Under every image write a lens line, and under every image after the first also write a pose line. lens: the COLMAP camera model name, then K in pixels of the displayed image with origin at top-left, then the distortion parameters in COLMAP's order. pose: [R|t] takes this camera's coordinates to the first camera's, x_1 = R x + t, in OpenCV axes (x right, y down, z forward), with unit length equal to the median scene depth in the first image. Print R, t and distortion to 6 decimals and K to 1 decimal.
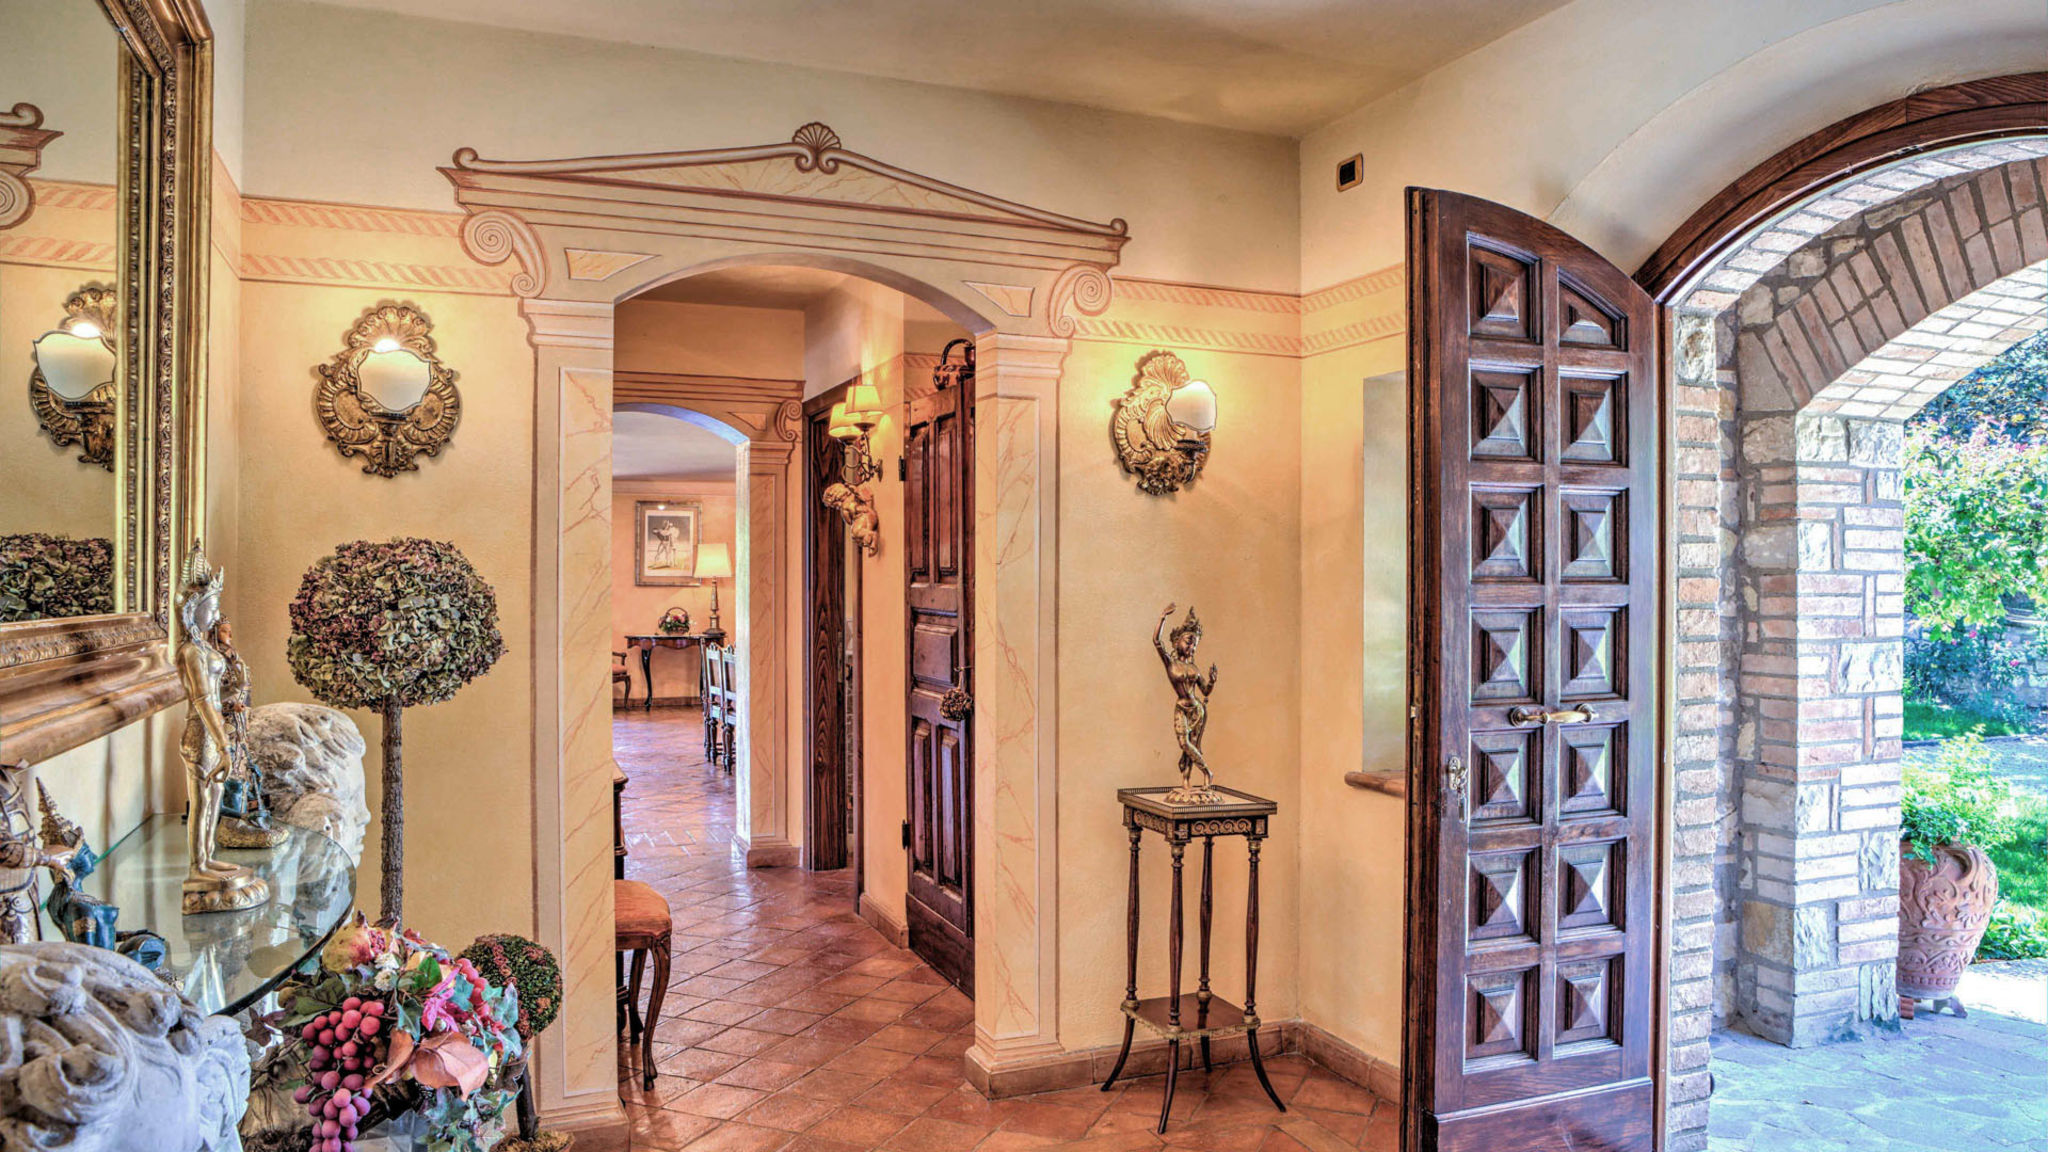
lens RADIAL K [[1412.1, 0, 1035.6], [0, 1412.1, 568.4], [0, 0, 1]] dist [-0.105100, 0.075881]
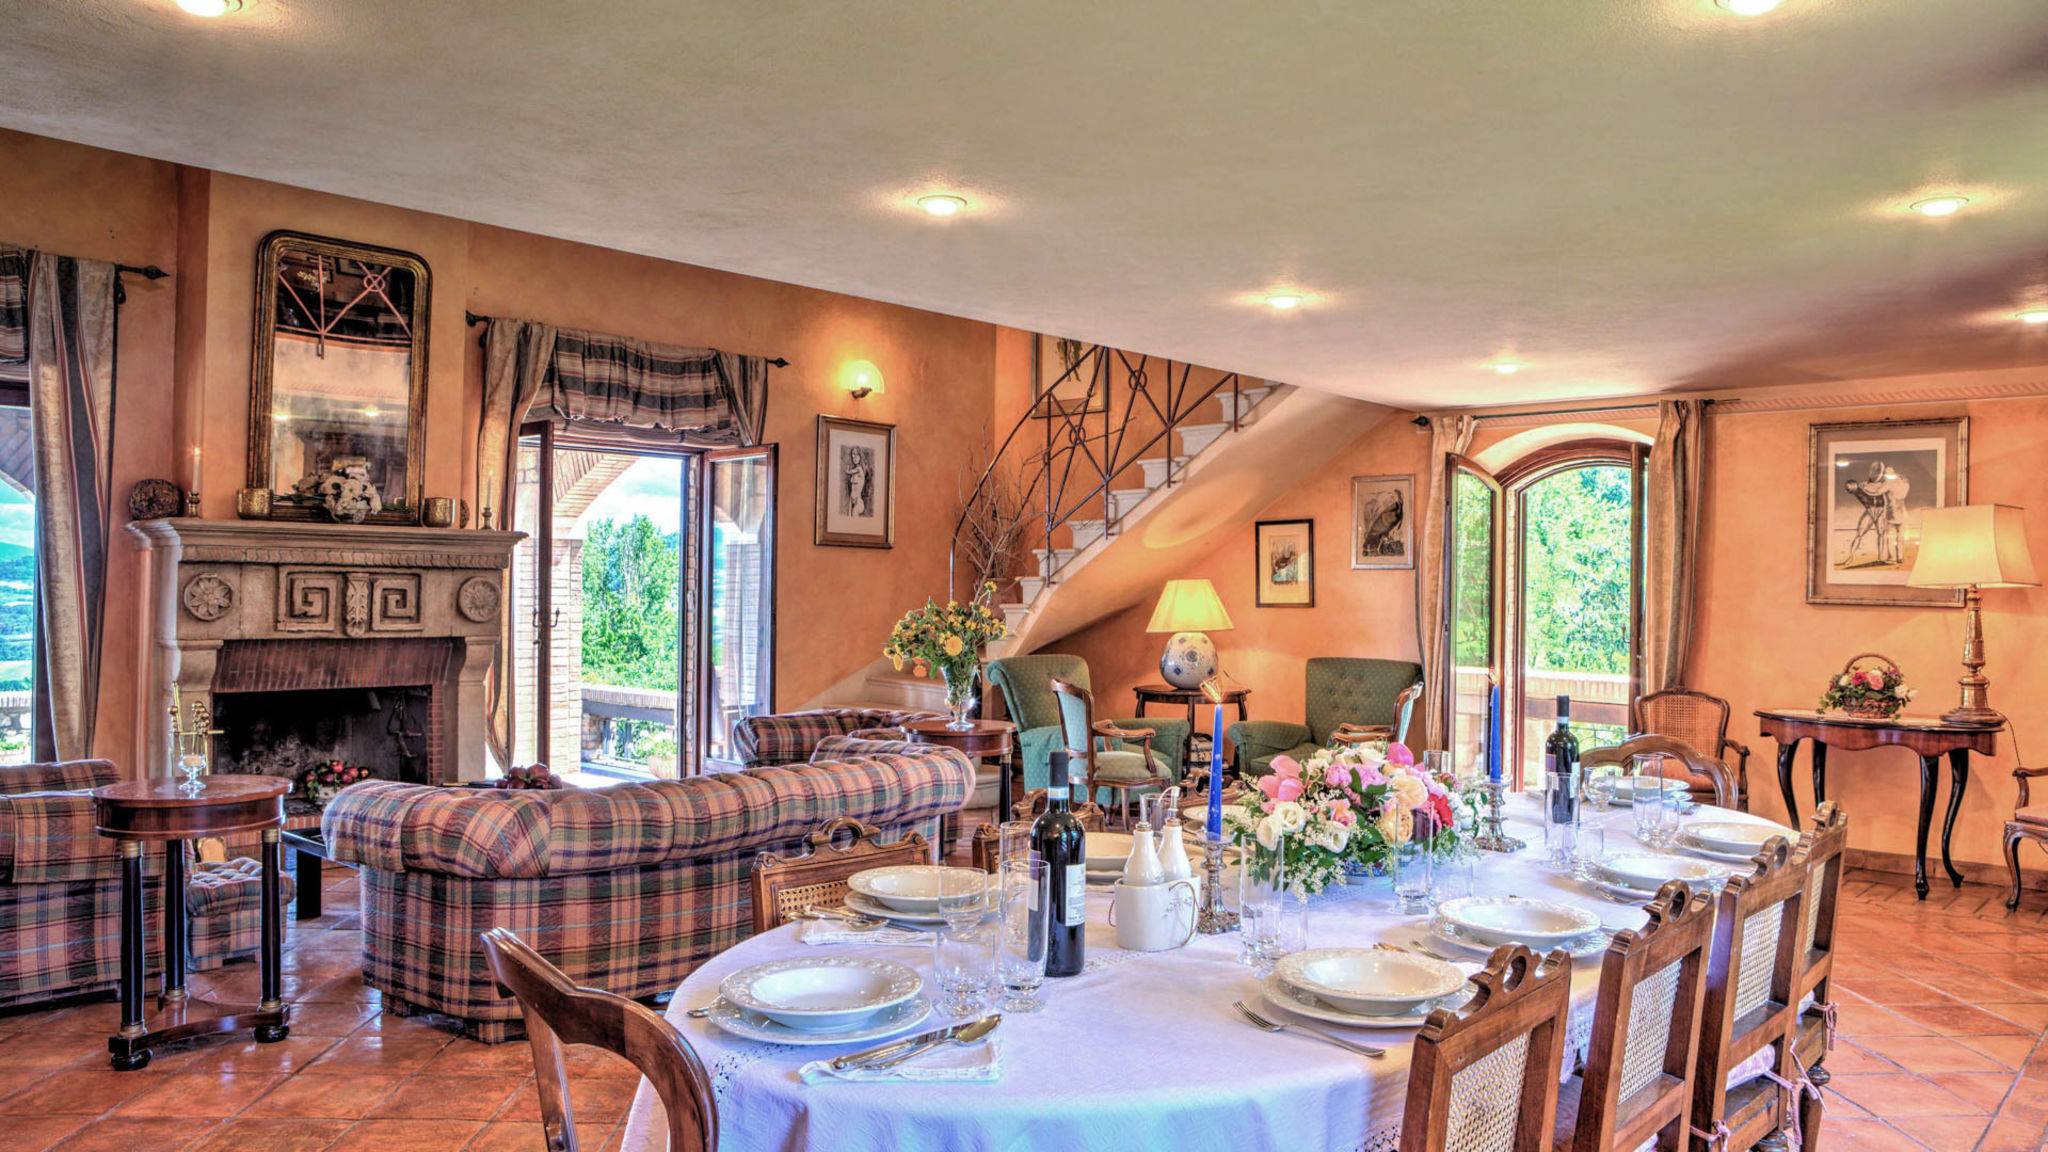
lens RADIAL K [[1425.5, 0, 1029.5], [0, 1425.5, 567.8], [0, 0, 1]] dist [-0.101385, 0.076878]
pose [[0.432037, -0.001251, -0.901855, 0.023857], [-0.009814, 0.999933, -0.006089, 0.005627], [0.901802, 0.011481, 0.431996, 0.571443]]
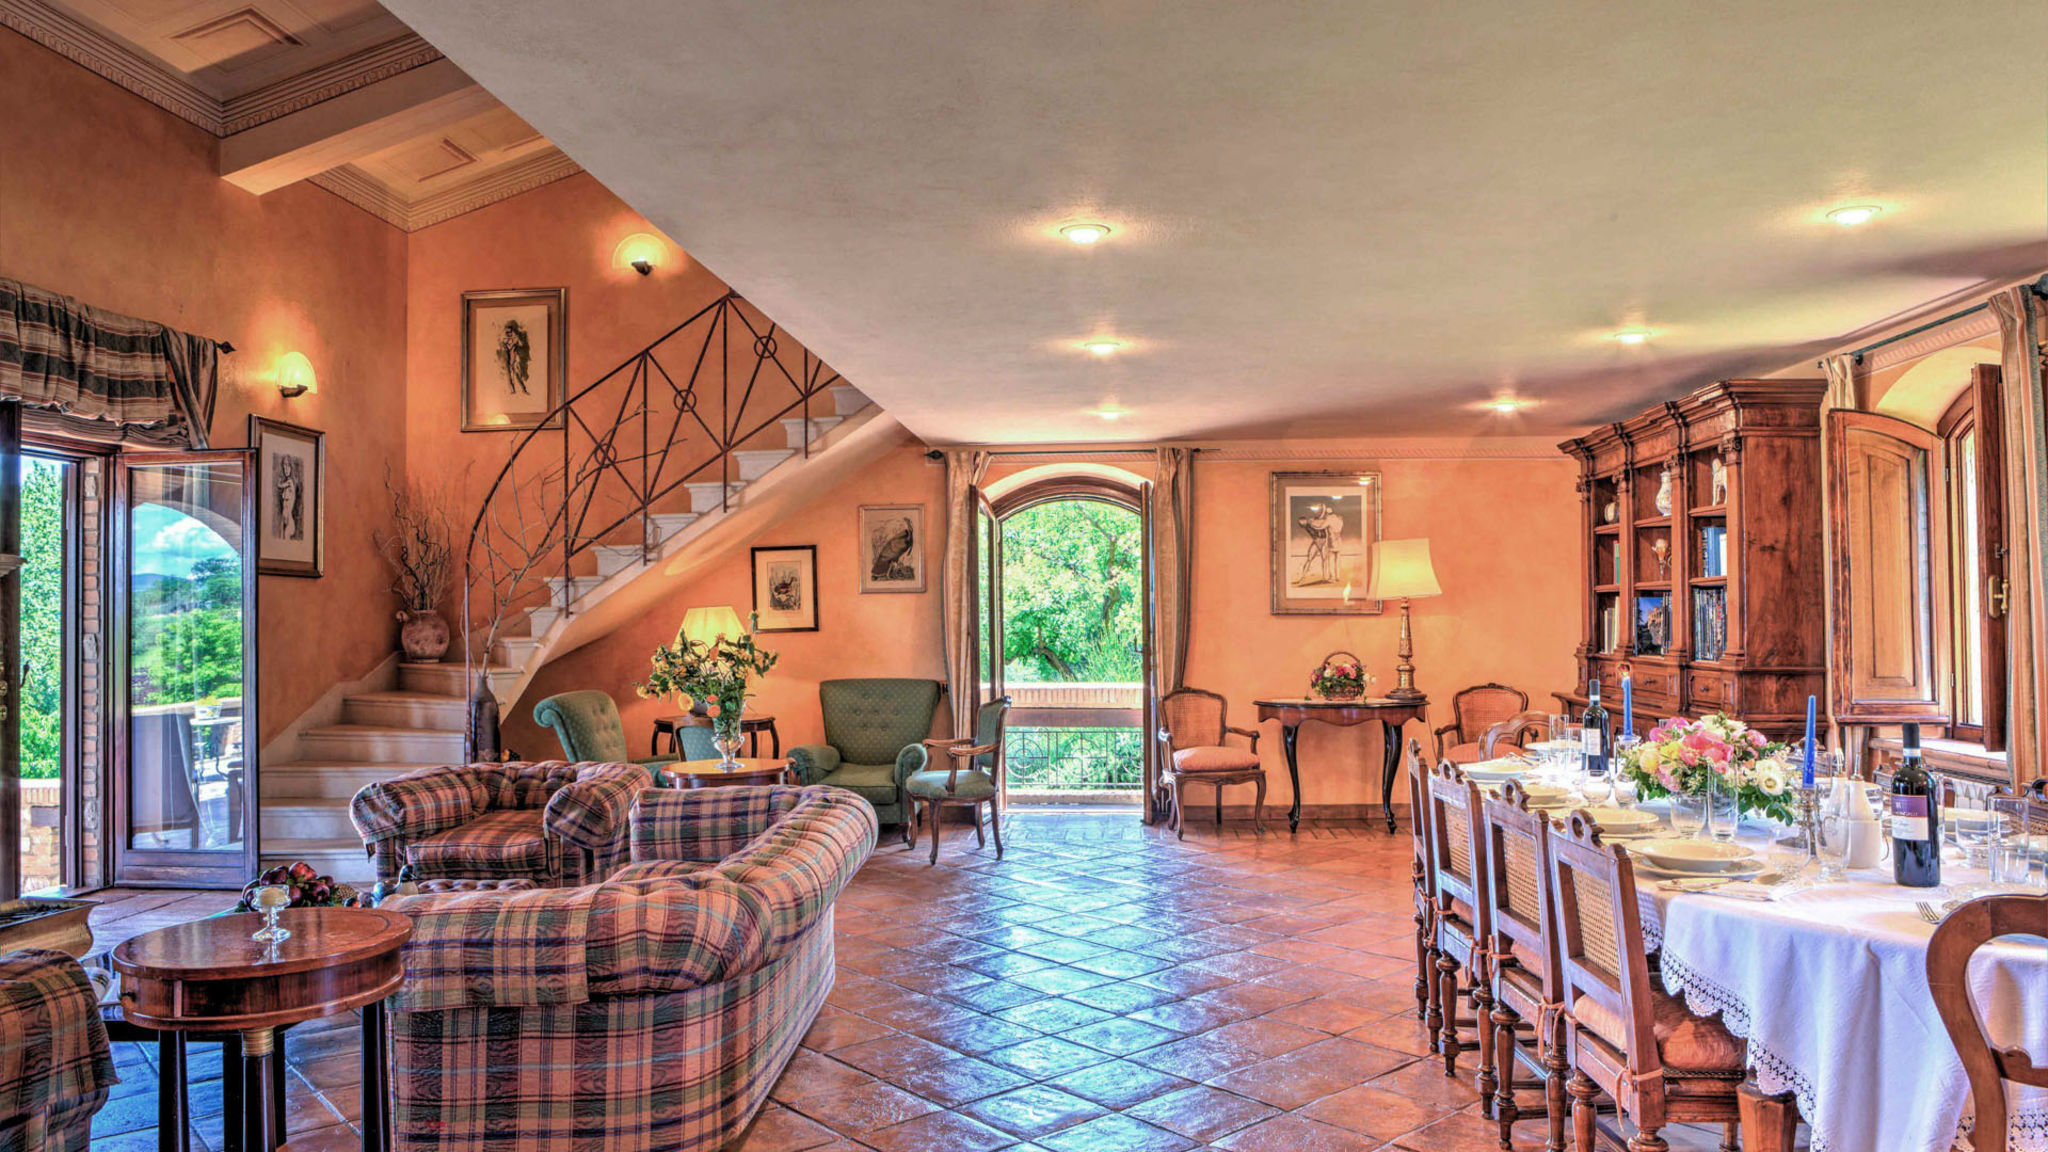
lens RADIAL K [[1412.1, 0, 1035.6], [0, 1412.1, 568.4], [0, 0, 1]] dist [-0.105100, 0.075881]
pose [[0.902597, -0.020952, -0.429977, -0.121028], [0.011581, 0.999635, -0.024399, 0.006120], [0.430331, 0.017042, 0.902510, 0.425689]]
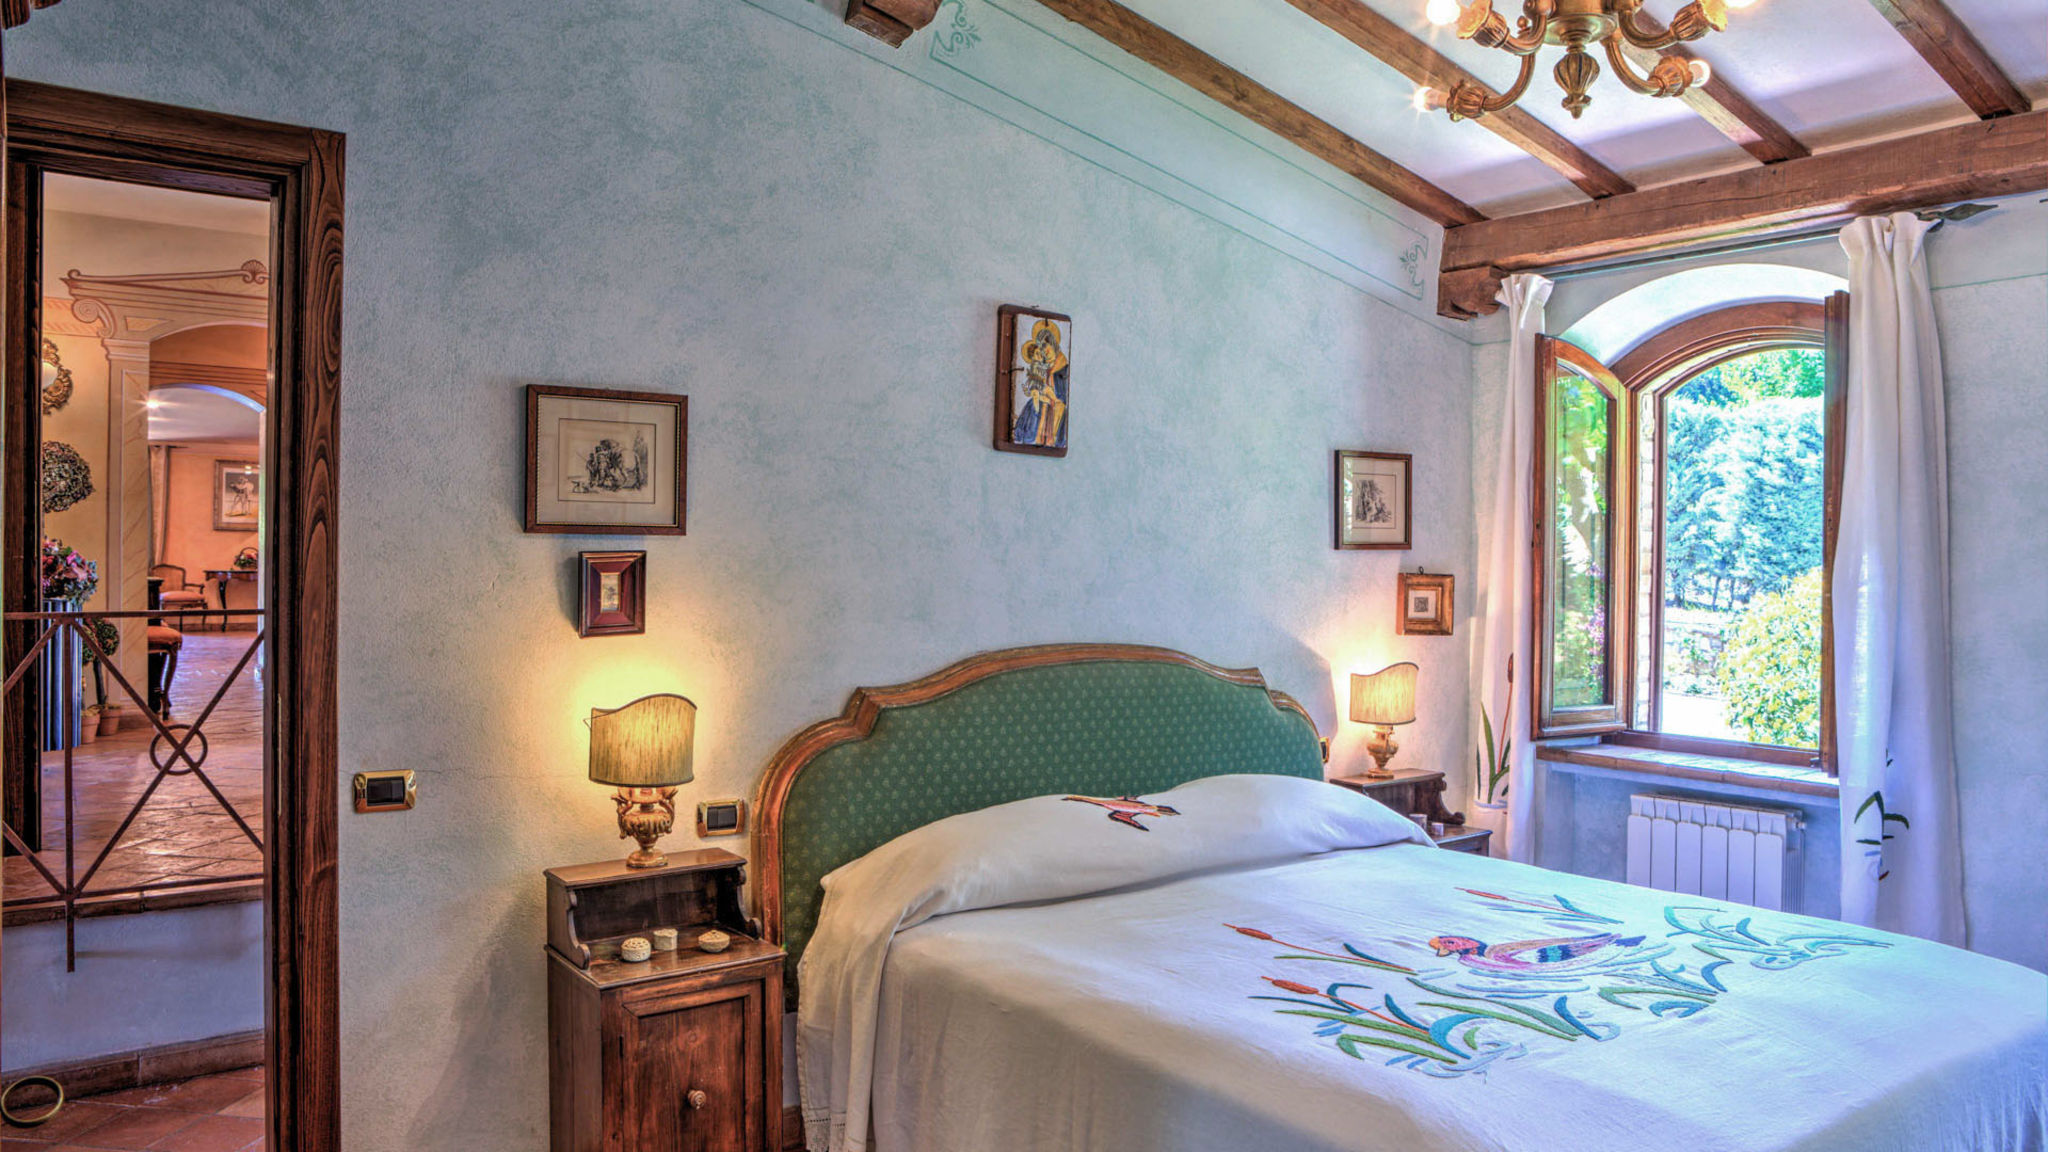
lens RADIAL K [[1425.5, 0, 1029.5], [0, 1425.5, 567.8], [0, 0, 1]] dist [-0.101385, 0.076878]
pose [[0.973348, 0.007039, 0.229223, 0.127648], [-0.008475, 0.999950, 0.005280, 0.033347], [-0.229175, -0.007082, 0.973360, -0.335160]]
